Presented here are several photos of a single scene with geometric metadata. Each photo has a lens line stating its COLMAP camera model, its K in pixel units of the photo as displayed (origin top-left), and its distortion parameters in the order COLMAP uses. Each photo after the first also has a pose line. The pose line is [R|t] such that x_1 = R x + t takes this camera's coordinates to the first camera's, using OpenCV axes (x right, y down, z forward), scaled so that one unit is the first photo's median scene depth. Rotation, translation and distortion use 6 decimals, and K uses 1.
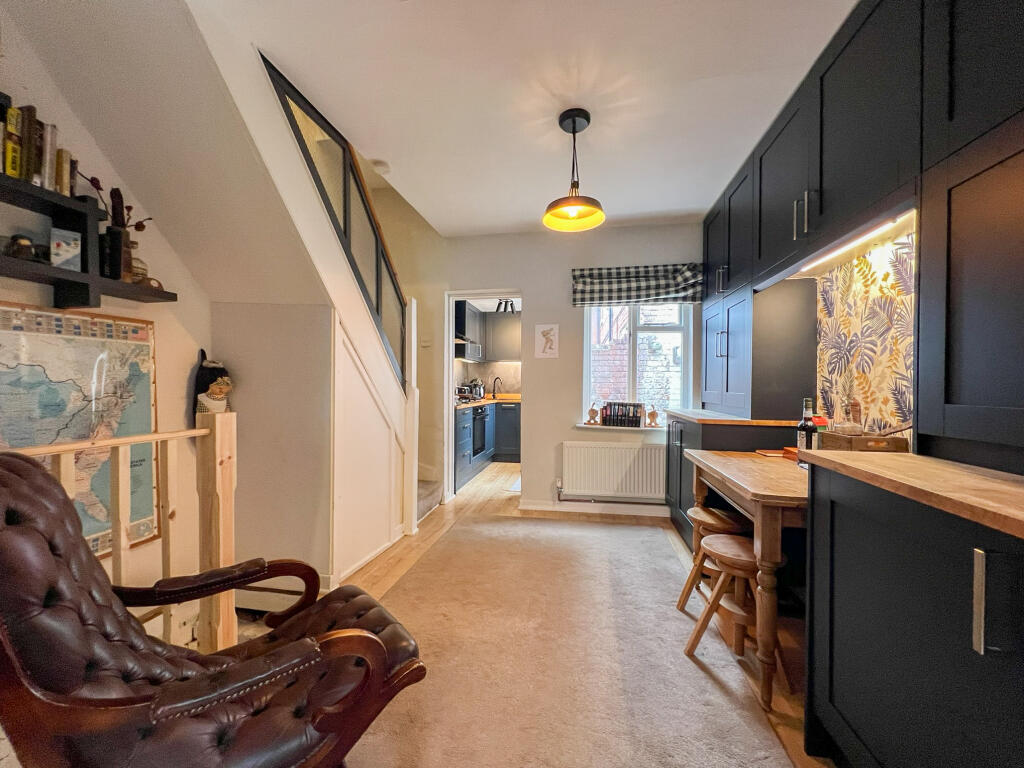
lens RADIAL K [[406.6, 0, 522.2], [0, 406.6, 387.2], [0, 0, 1]] dist [0.000451, 0.000829]
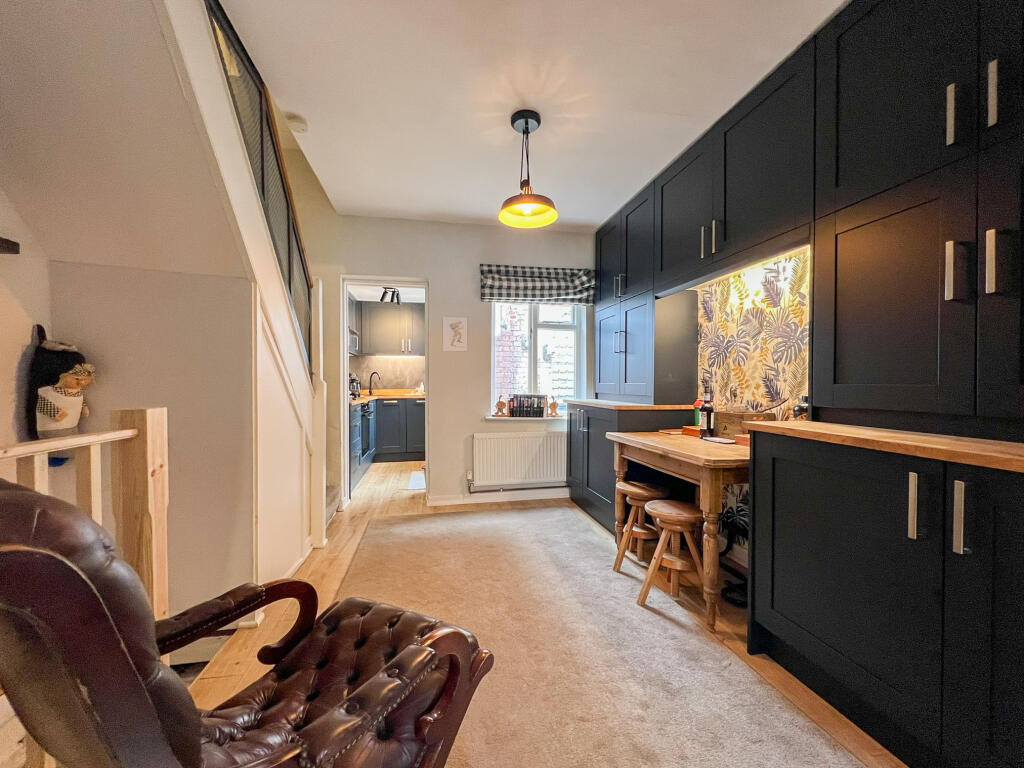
lens RADIAL K [[406.6, 0, 516.4], [0, 406.6, 387.7], [0, 0, 1]] dist [0.000451, 0.000829]
pose [[0.933925, -0.009985, 0.357329, -0.245529], [0.007392, 0.999936, 0.008622, 0.015746], [-0.357392, -0.005411, 0.933939, 0.029893]]
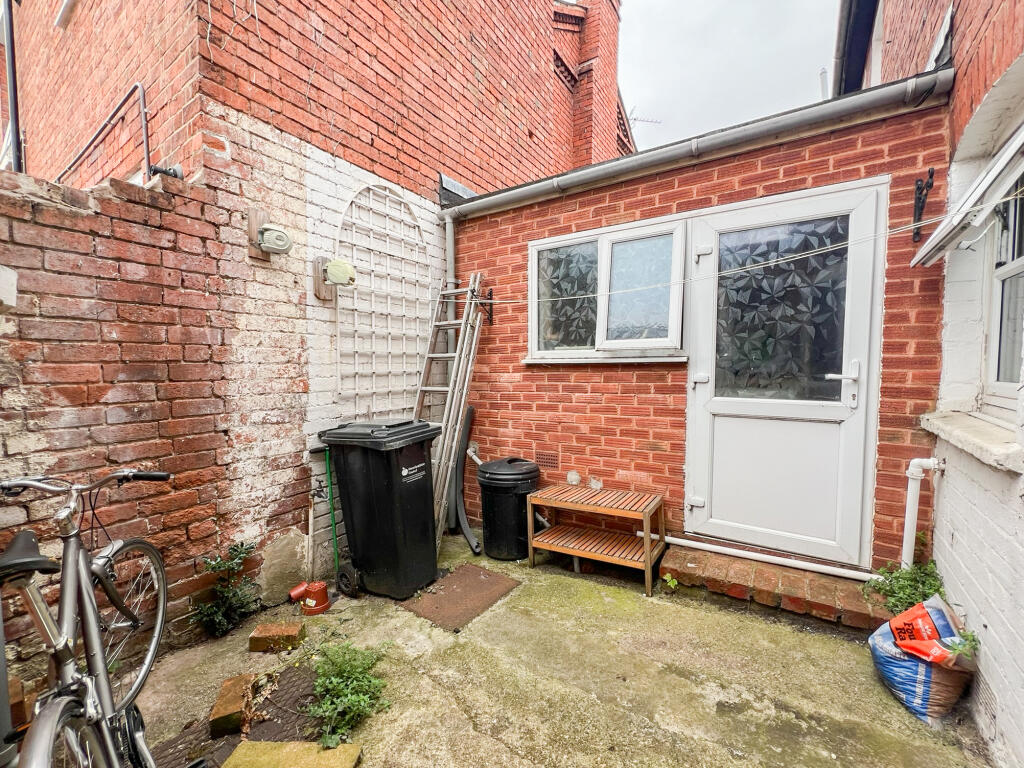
lens RADIAL K [[413.2, 0, 509.7], [0, 413.2, 387.0], [0, 0, 1]] dist [-0.003239, -0.000076]
pose [[0.426756, -0.050457, 0.902958, 0.244155], [0.005821, 0.998575, 0.053049, 0.018637], [-0.904348, -0.017383, 0.426441, 1.884408]]
